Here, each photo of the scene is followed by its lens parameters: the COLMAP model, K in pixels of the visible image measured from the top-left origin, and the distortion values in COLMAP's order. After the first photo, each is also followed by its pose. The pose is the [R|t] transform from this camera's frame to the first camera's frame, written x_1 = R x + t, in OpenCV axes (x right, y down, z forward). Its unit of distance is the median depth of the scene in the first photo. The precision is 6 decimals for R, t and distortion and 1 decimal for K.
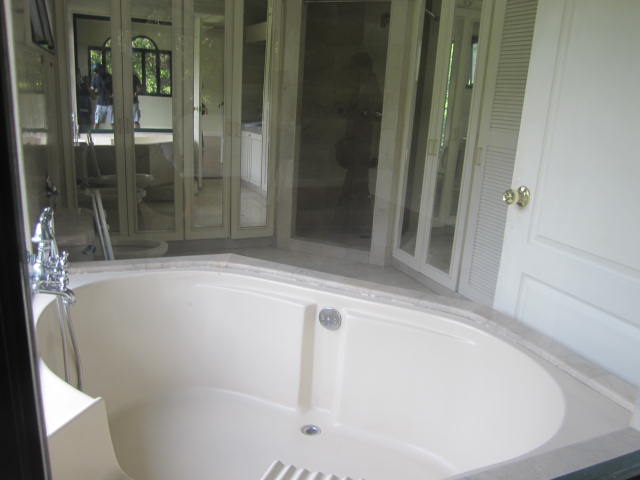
lens RADIAL K [[517.3, 0, 319.4], [0, 517.3, 239.5], [0, 0, 1]] dist [-0.071177, -0.010404]
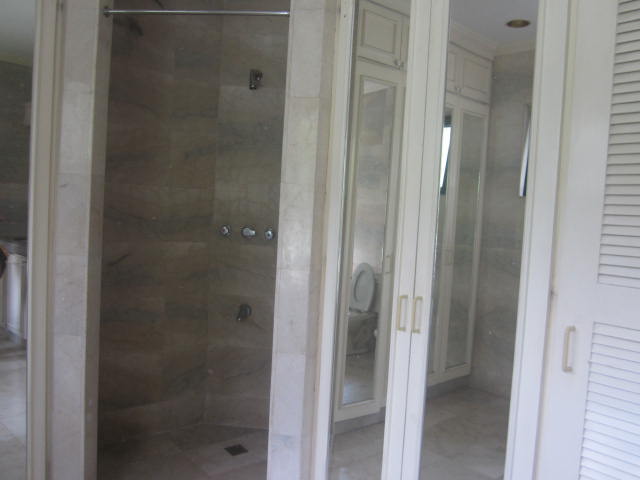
lens RADIAL K [[517.3, 0, 319.3], [0, 517.3, 240.7], [0, 0, 1]] dist [-0.071177, -0.010404]
pose [[0.951807, -0.021198, 0.305965, 0.010163], [0.081846, 0.978985, -0.186786, -0.120895], [-0.295575, 0.202826, 0.933540, 0.441561]]
